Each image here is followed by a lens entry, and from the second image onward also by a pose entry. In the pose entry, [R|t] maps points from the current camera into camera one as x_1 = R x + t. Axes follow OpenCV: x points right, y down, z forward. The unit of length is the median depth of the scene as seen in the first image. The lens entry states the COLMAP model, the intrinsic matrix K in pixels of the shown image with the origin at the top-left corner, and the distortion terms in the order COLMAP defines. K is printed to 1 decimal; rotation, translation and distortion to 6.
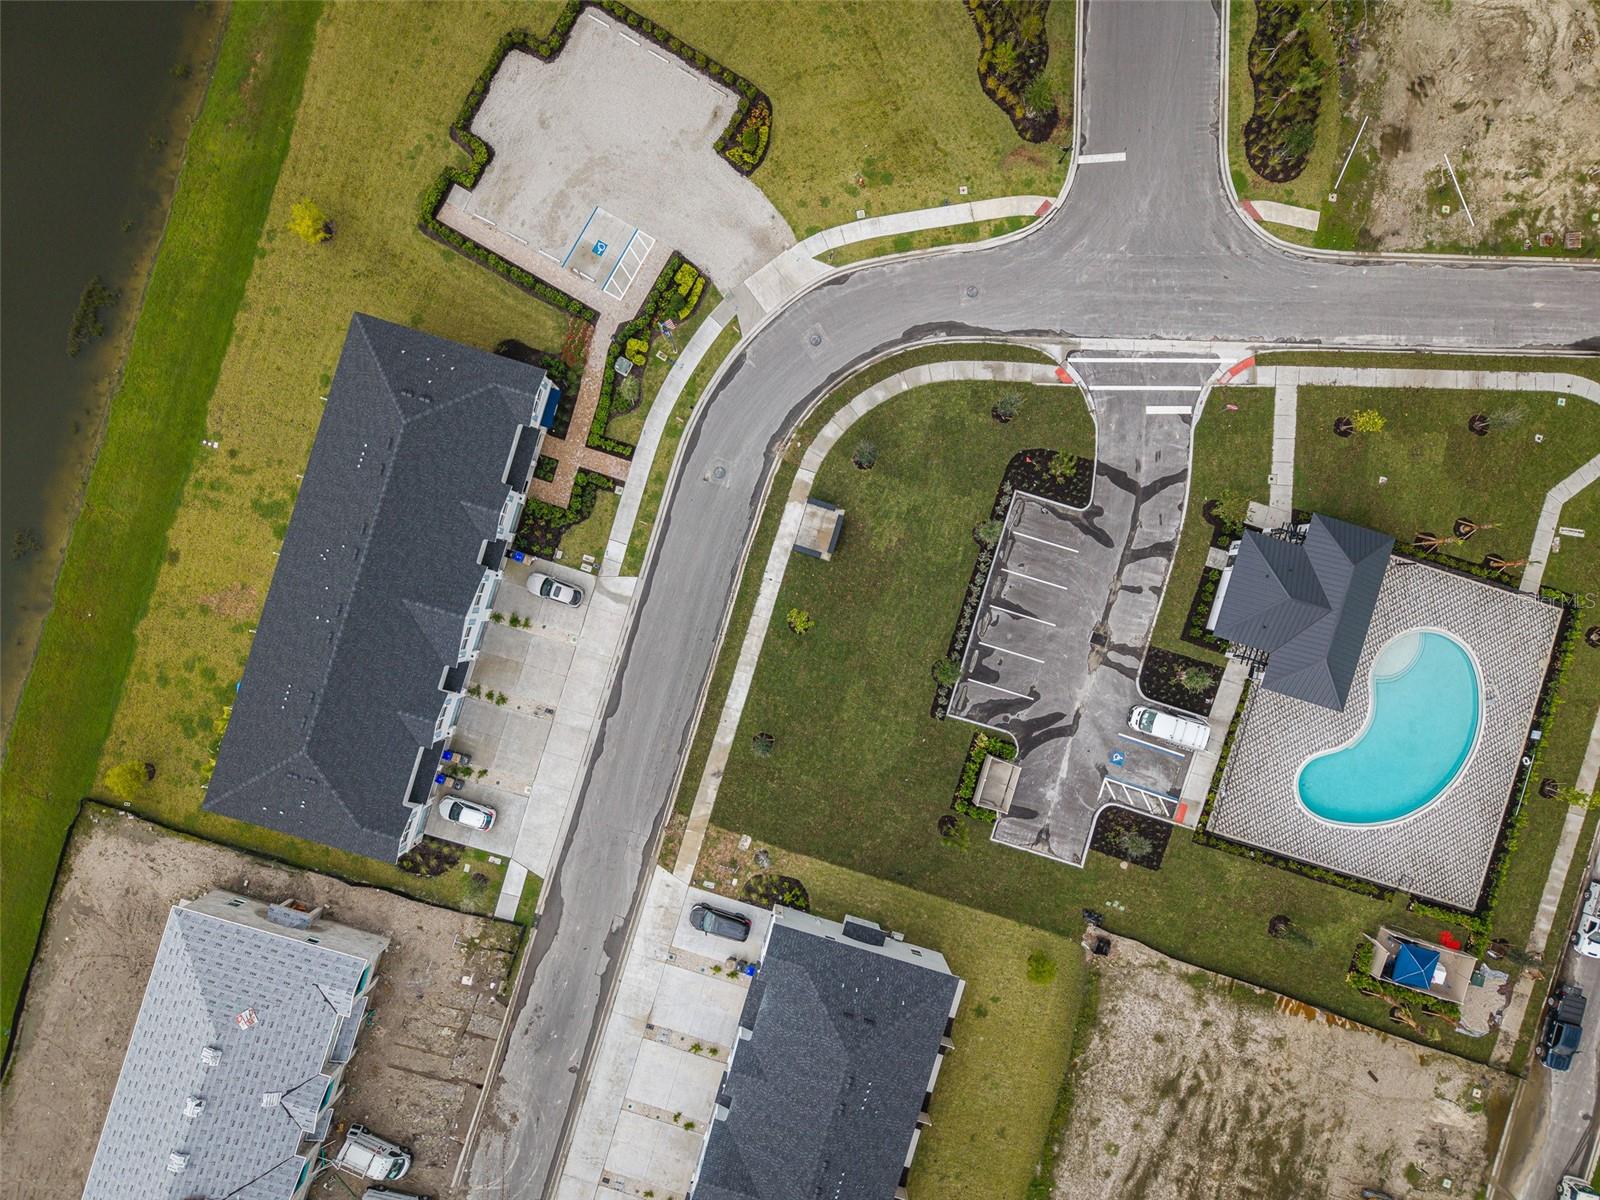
lens RADIAL K [[1067.9, 0, 804.8], [0, 1067.9, 603.0], [0, 0, 1]] dist [0.030025, -0.023779]
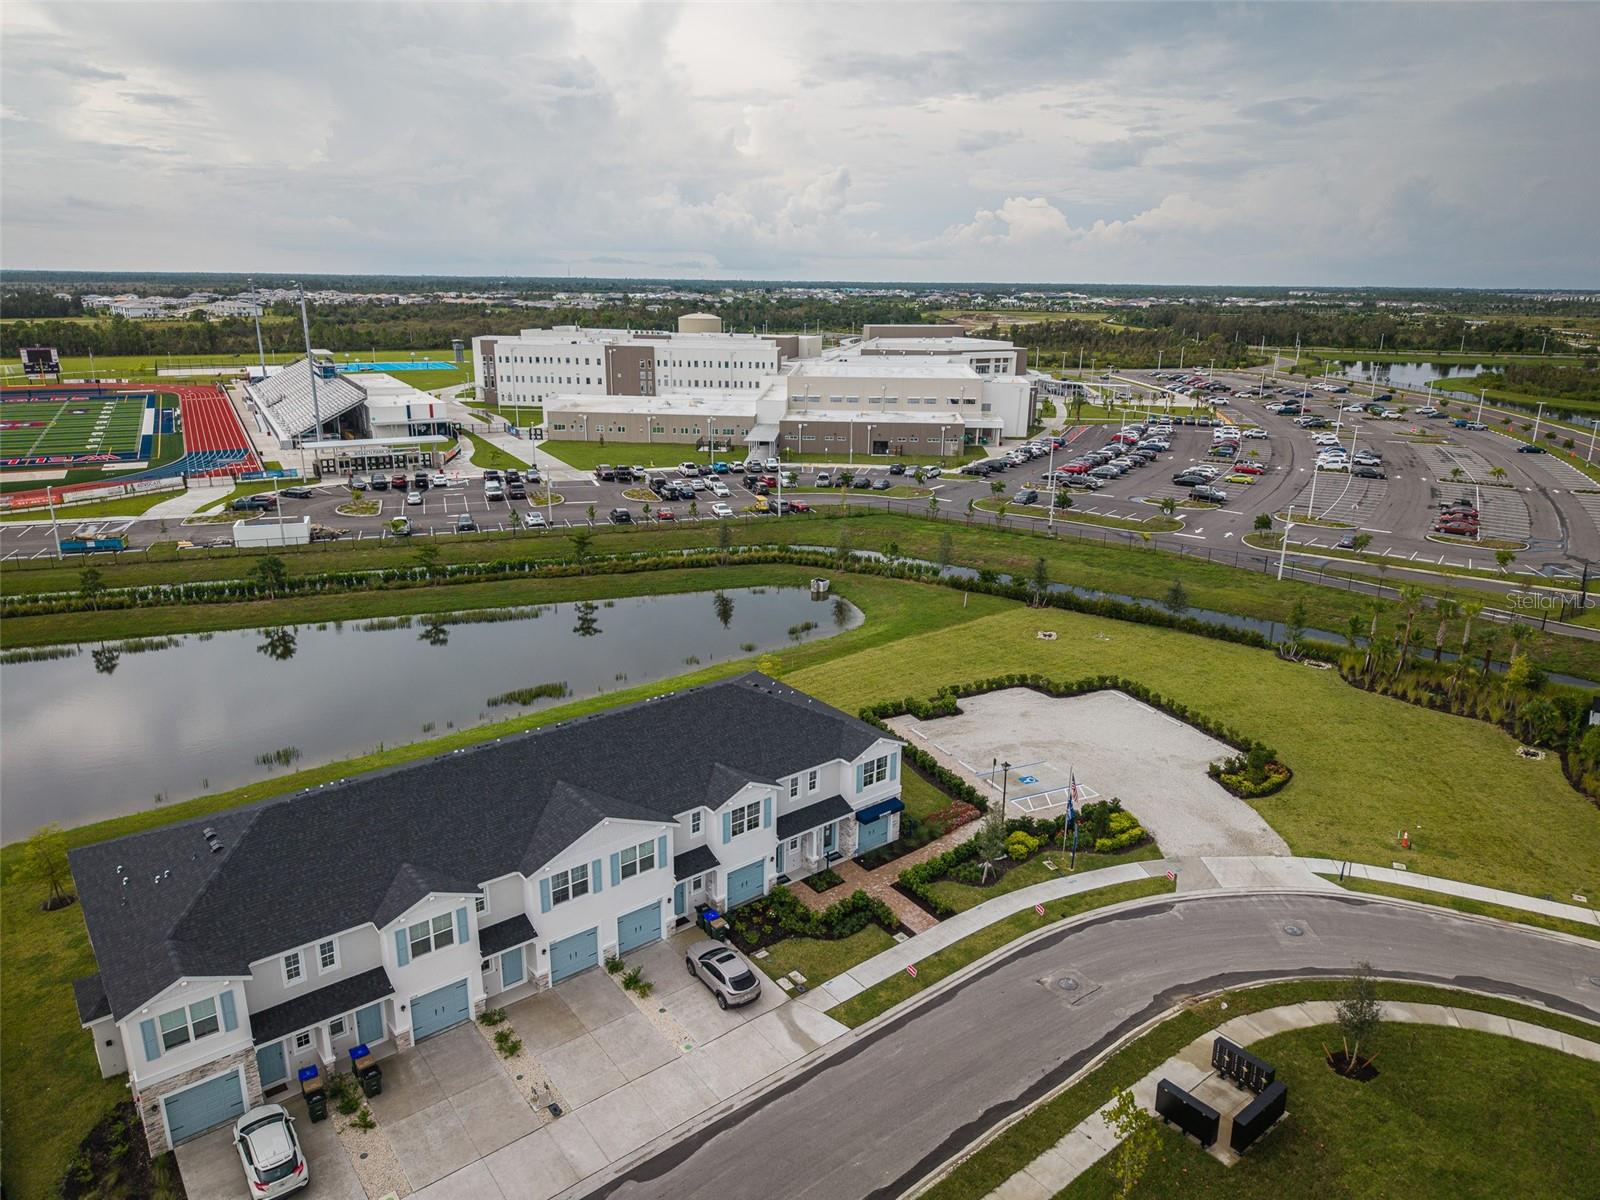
lens RADIAL K [[1067.9, 0, 797.9], [0, 1067.9, 604.9], [0, 0, 1]] dist [0.030025, -0.023779]
pose [[0.823714, 0.150405, -0.546694, 0.086923], [-0.567000, 0.222769, -0.793022, 0.377049], [0.002512, 0.963199, 0.268778, 0.645467]]
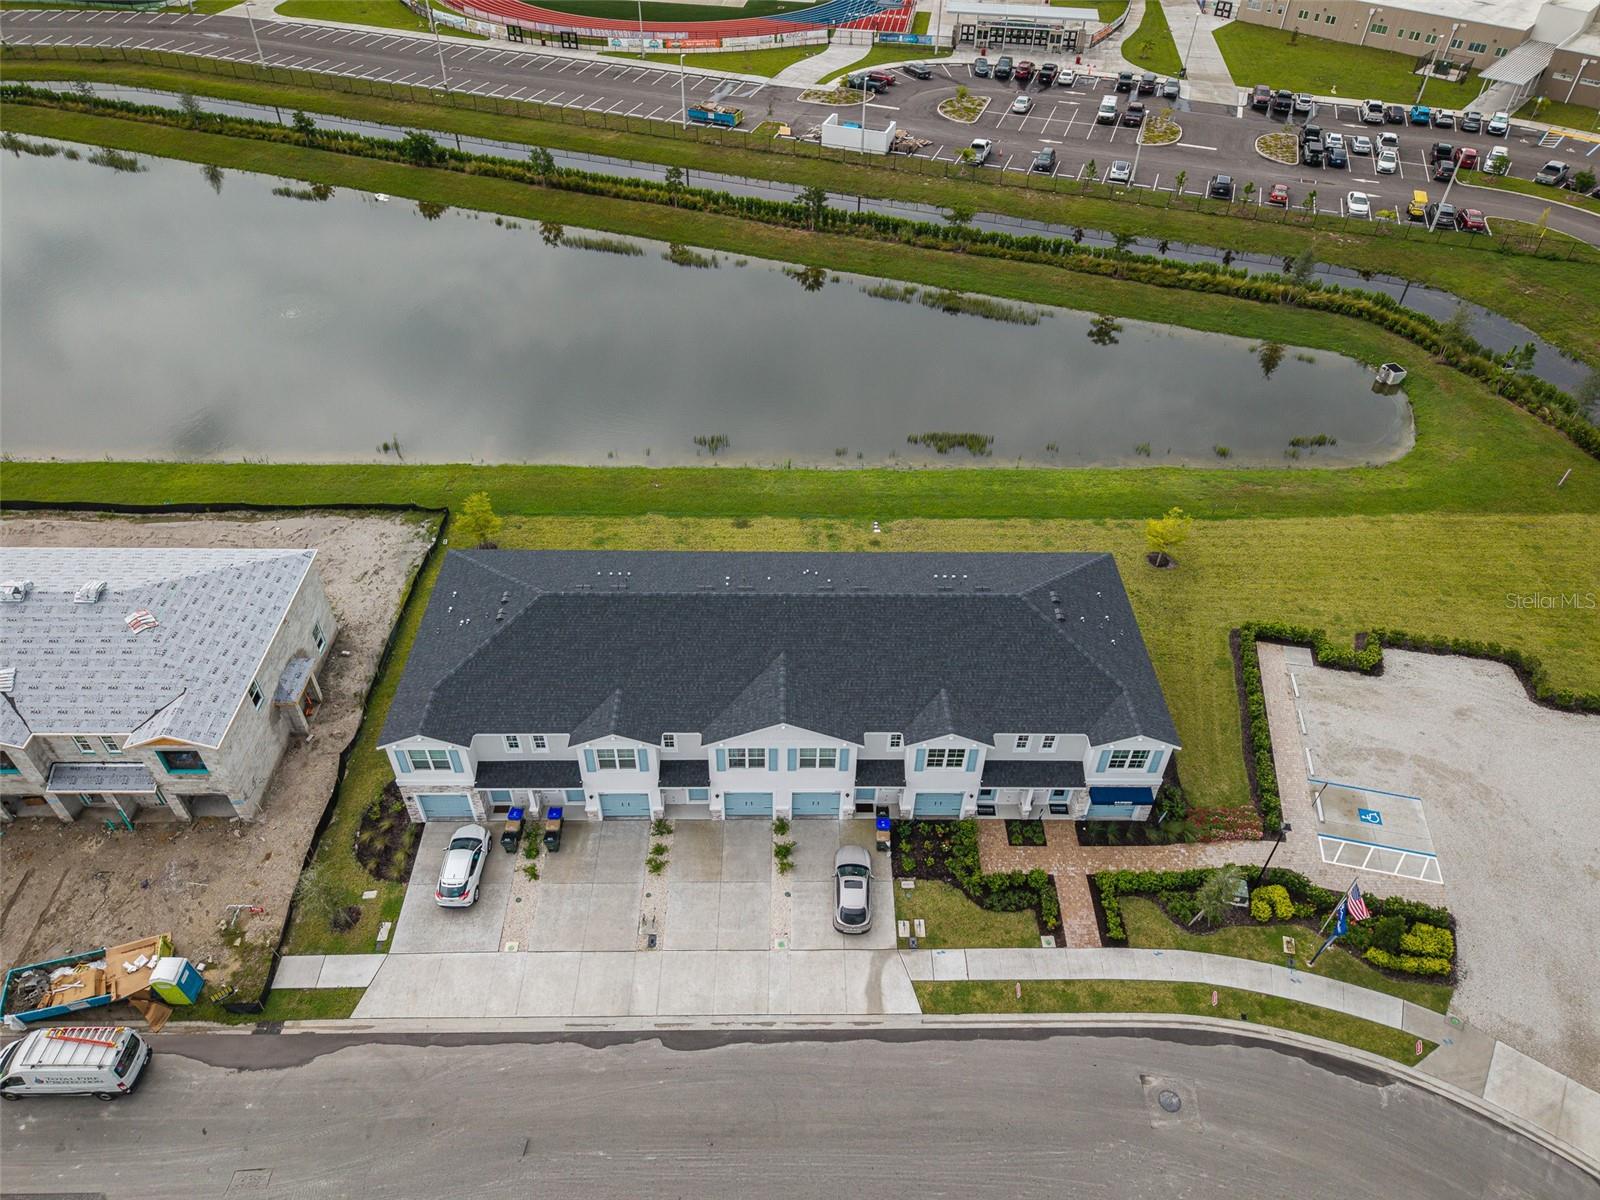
lens RADIAL K [[1067.9, 0, 796.9], [0, 1067.9, 603.2], [0, 0, 1]] dist [0.030025, -0.023779]
pose [[0.303230, 0.623880, -0.720295, 0.092053], [-0.952722, 0.183176, -0.242420, 0.134318], [-0.019301, 0.759750, 0.649929, 0.477299]]
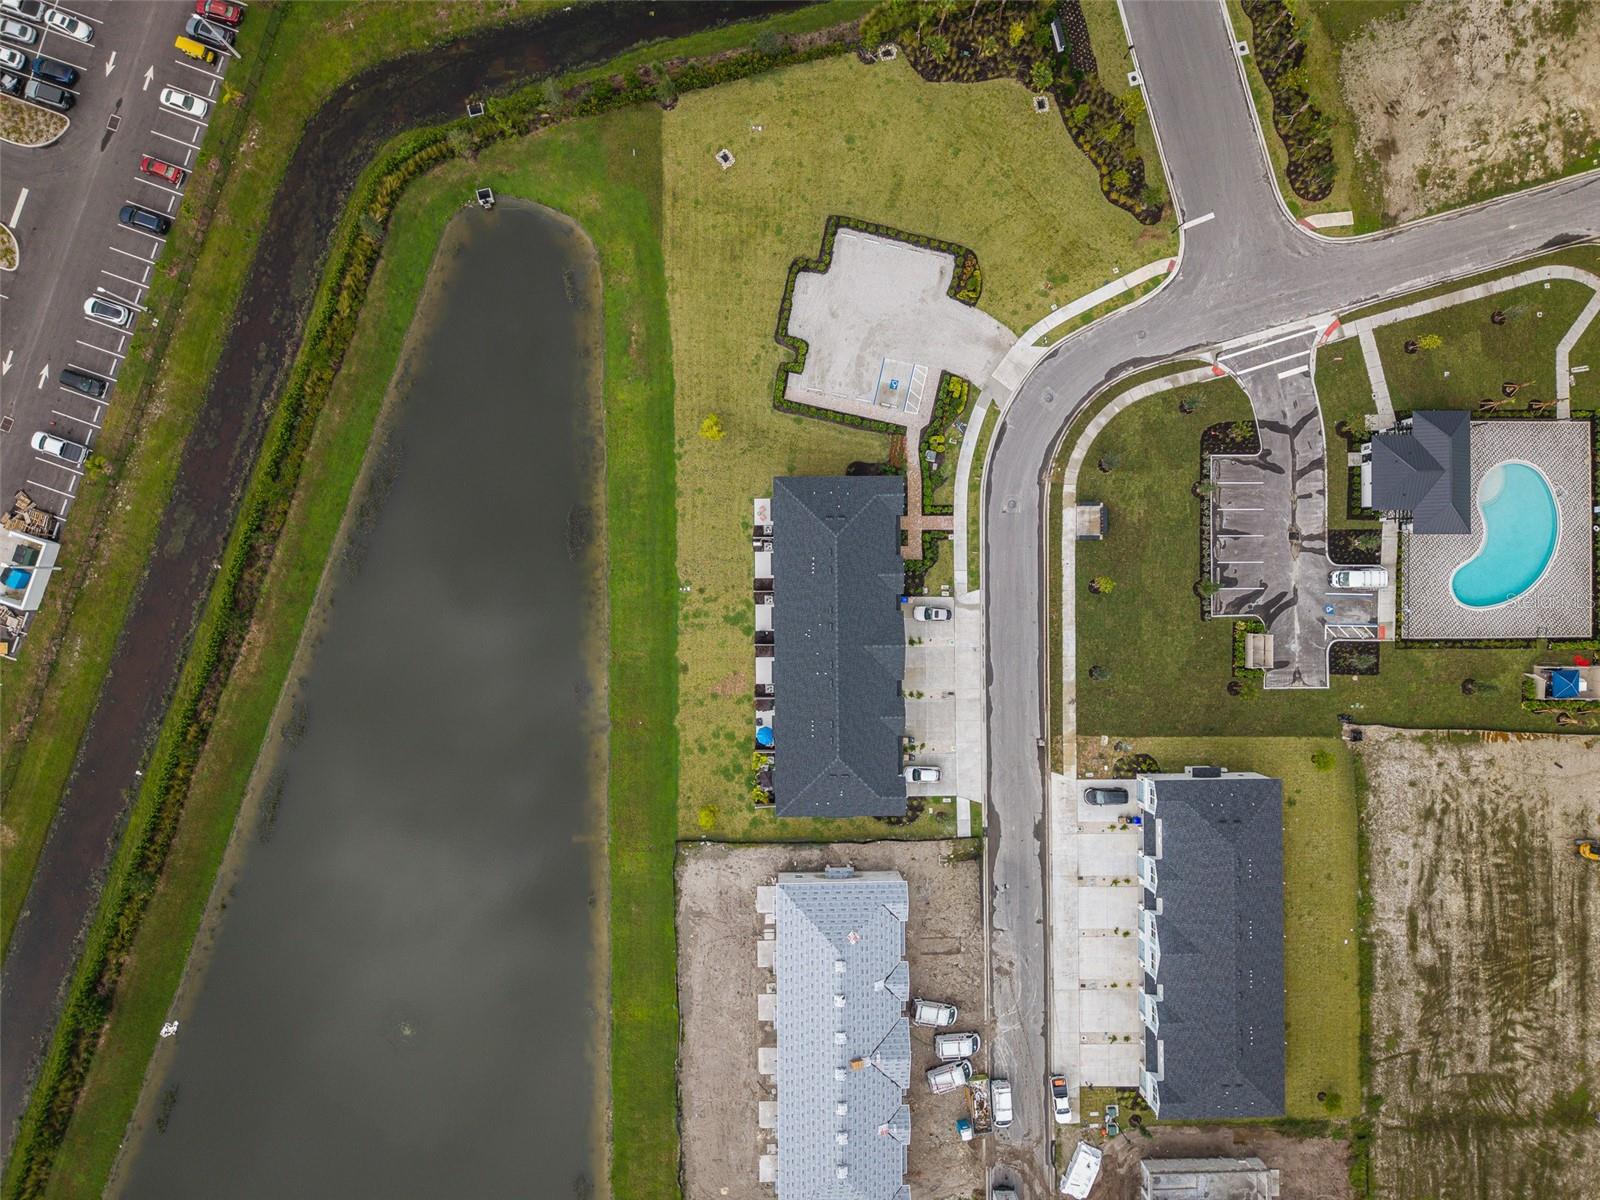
lens RADIAL K [[1067.9, 0, 801.2], [0, 1067.9, 602.3], [0, 0, 1]] dist [0.030025, -0.023779]
pose [[0.954572, -0.297958, 0.003685, -0.401723], [0.297908, 0.954539, 0.010289, -0.095572], [-0.006583, -0.008724, 0.999940, -0.464462]]
